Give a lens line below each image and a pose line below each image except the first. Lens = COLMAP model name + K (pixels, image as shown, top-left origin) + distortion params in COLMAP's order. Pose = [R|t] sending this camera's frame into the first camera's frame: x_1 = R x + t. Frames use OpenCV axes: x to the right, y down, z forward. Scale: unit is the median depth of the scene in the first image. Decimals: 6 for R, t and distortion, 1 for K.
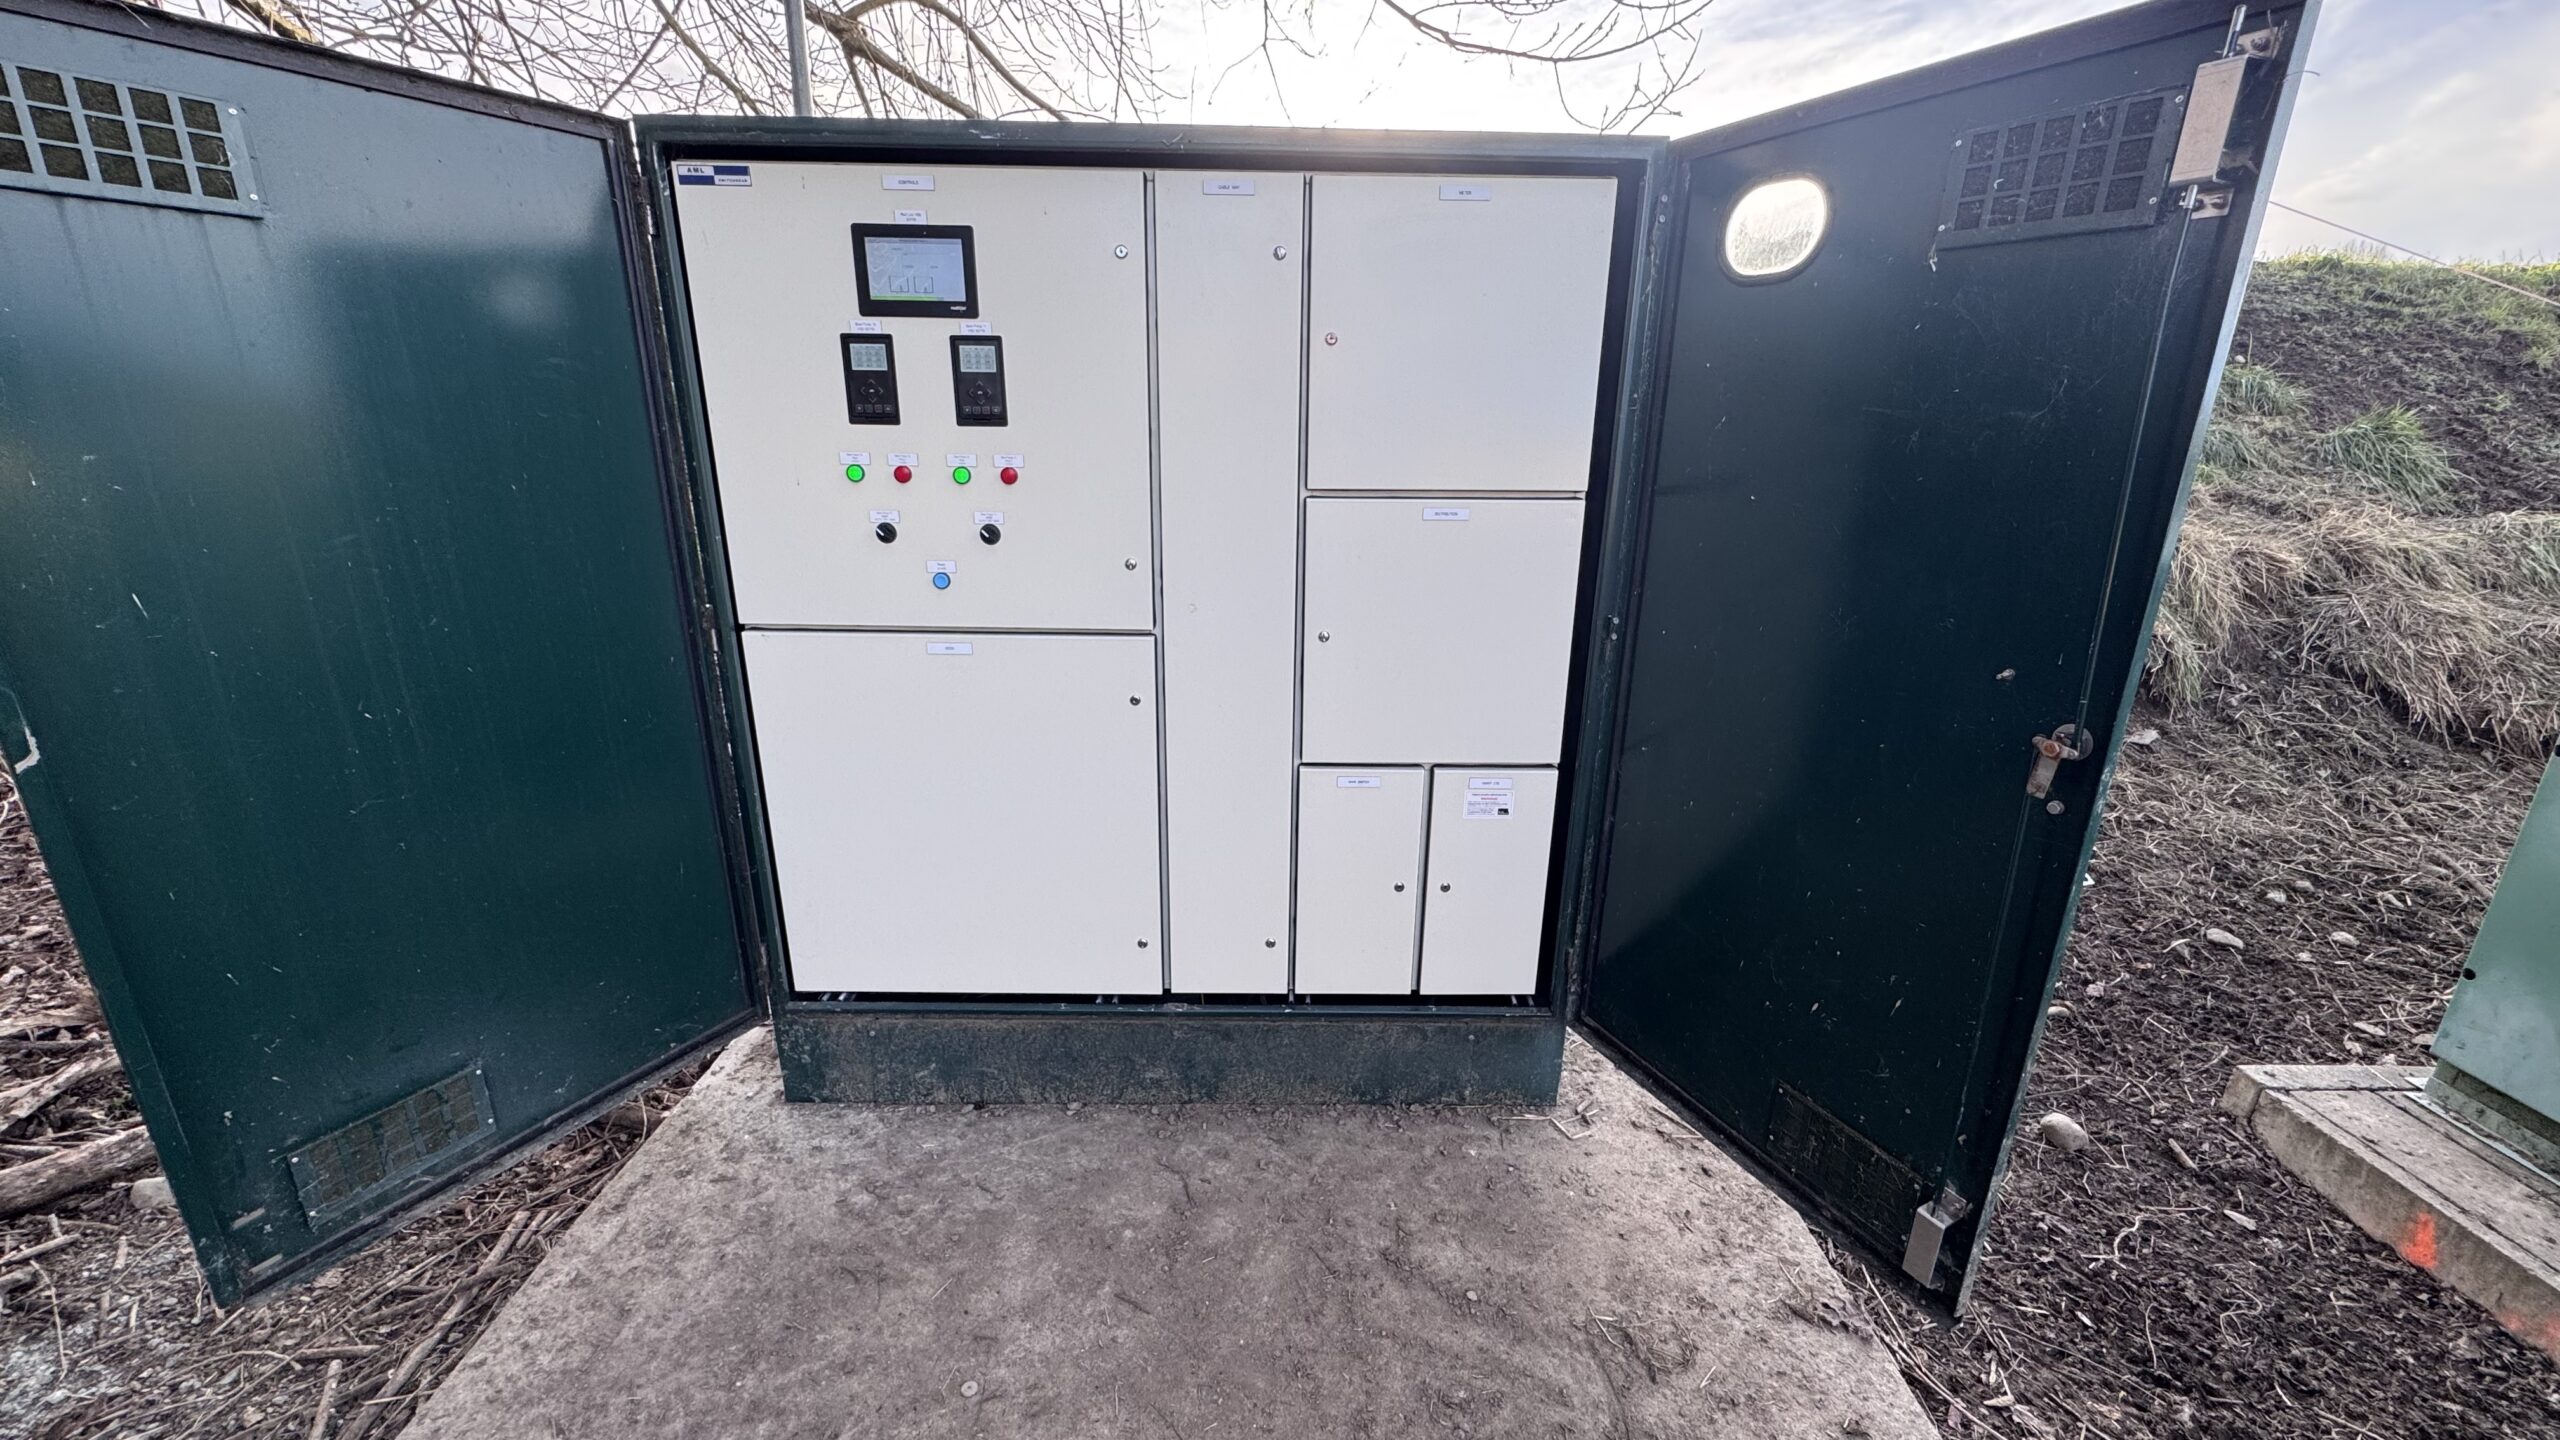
lens RADIAL K [[1015.1, 0, 1280.7], [0, 1015.1, 714.9], [0, 0, 1]] dist [-0.001868, -0.000297]
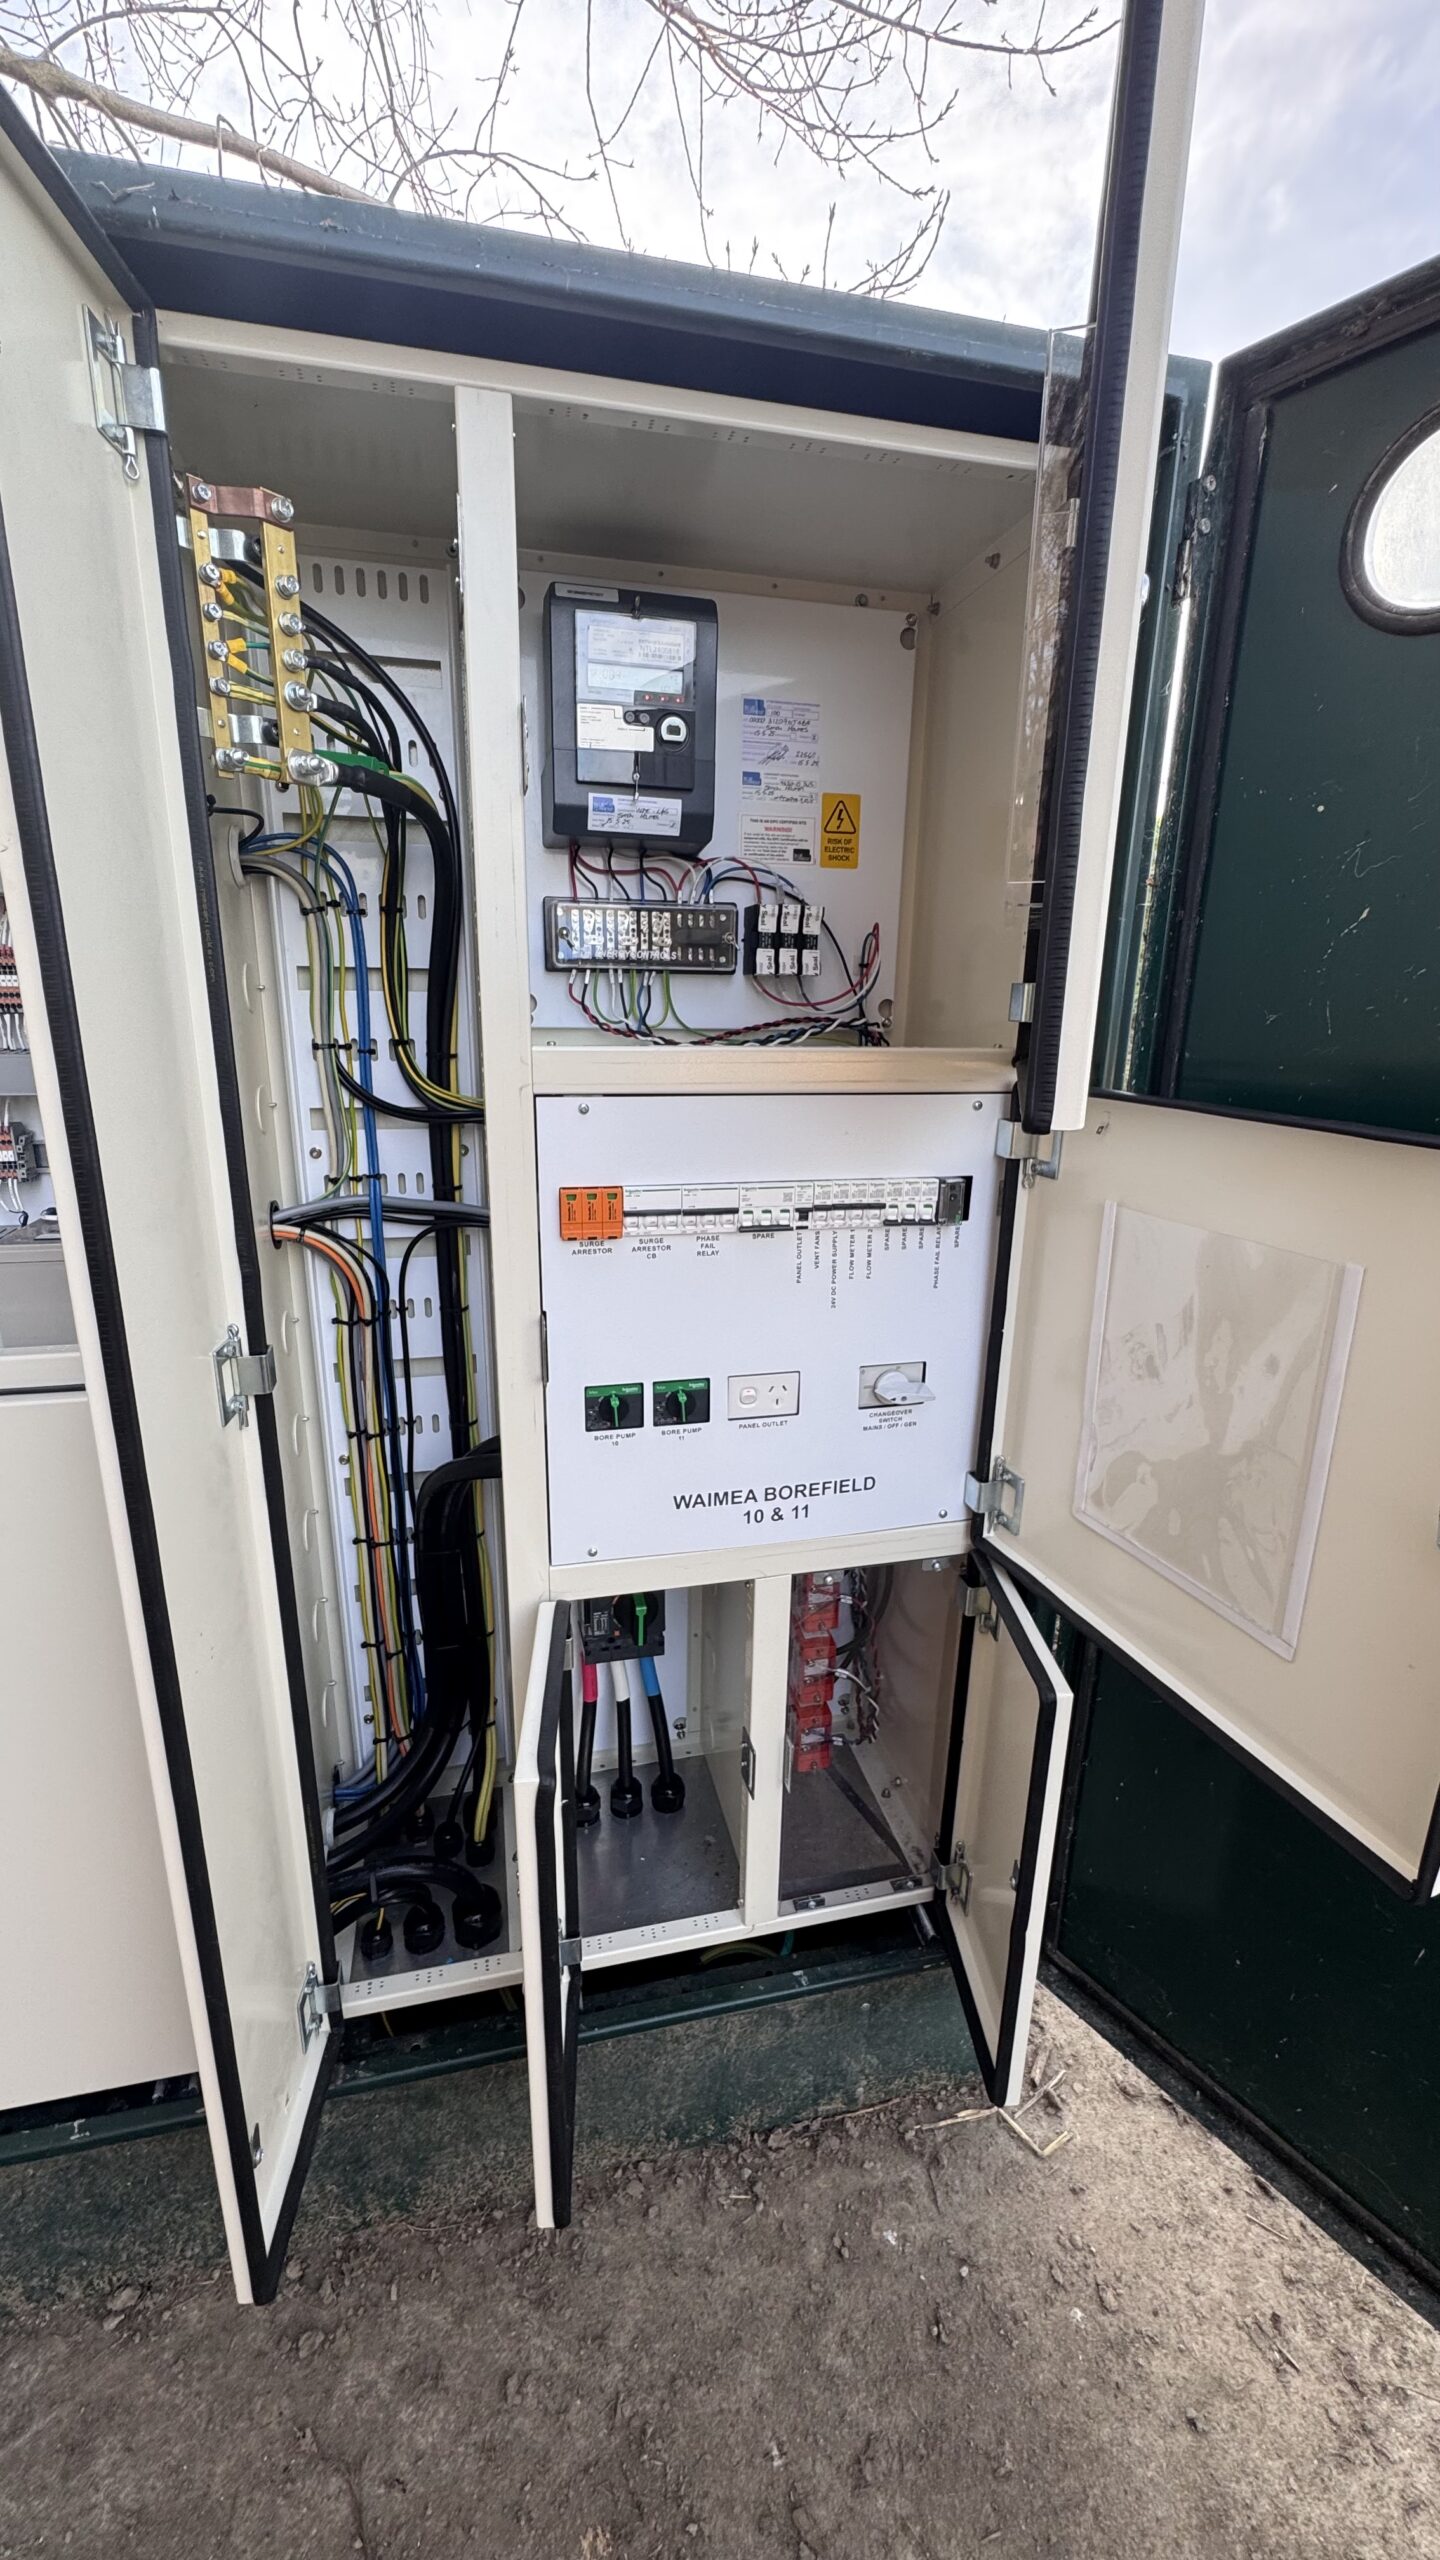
lens RADIAL K [[1015.1, 0, 723.5], [0, 1015.1, 1279.4], [0, 0, 1]] dist [-0.001868, -0.000297]
pose [[0.975608, -0.056992, 0.211994, 0.009448], [0.063300, 0.997728, -0.023083, -0.089059], [-0.210197, 0.035939, 0.976998, 0.435622]]
